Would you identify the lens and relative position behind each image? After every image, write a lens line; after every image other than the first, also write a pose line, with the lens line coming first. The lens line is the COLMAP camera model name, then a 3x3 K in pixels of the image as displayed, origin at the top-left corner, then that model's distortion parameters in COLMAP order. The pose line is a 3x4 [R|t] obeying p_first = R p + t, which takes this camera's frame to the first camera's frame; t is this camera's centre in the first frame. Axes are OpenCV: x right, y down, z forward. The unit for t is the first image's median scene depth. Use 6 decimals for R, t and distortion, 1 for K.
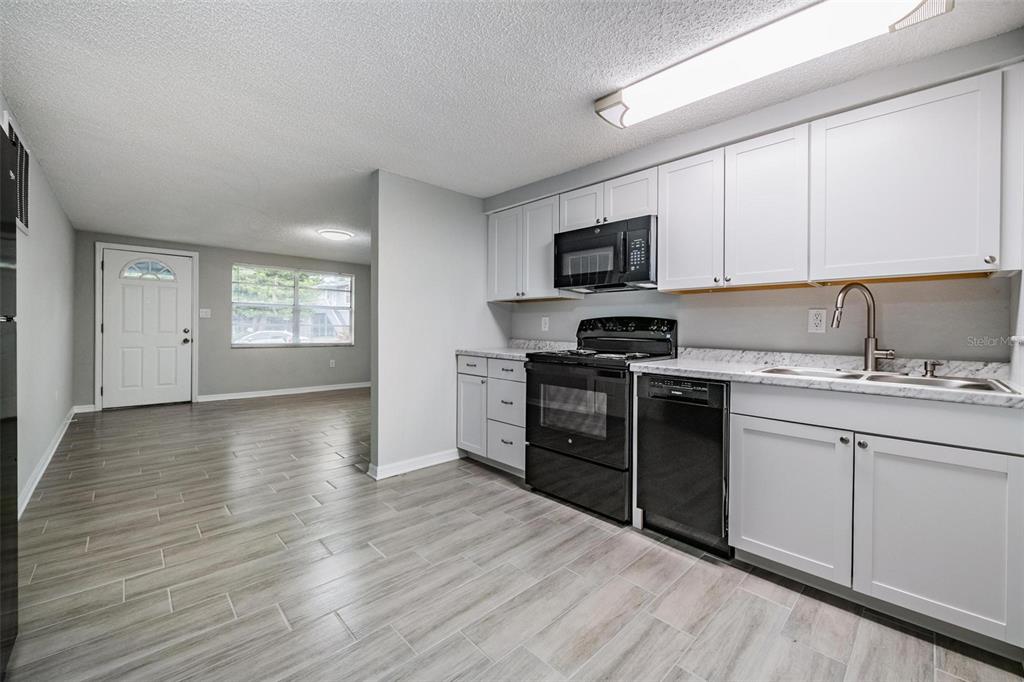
lens RADIAL K [[411.6, 0, 511.5], [0, 411.6, 334.6], [0, 0, 1]] dist [-0.009596, -0.000381]
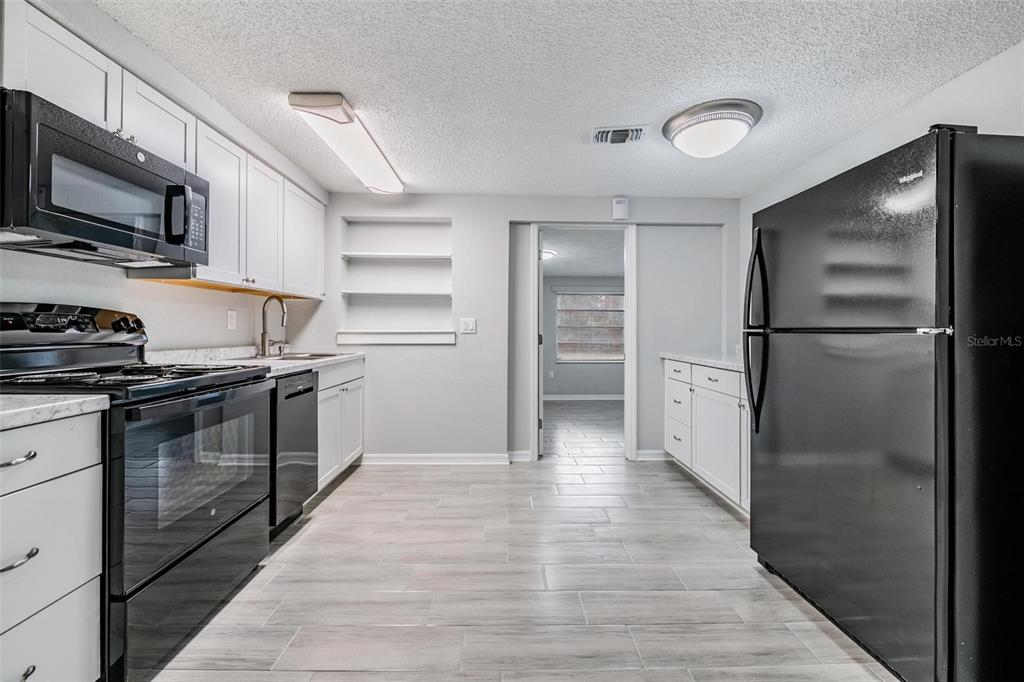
lens RADIAL K [[403.9, 0, 506.8], [0, 403.9, 323.1], [0, 0, 1]] dist [-0.015331, -0.000060]
pose [[-0.726756, -0.005298, 0.686875, -0.598029], [-0.004627, 0.999985, 0.002818, -0.028065], [-0.686880, -0.001130, -0.726770, 1.154895]]
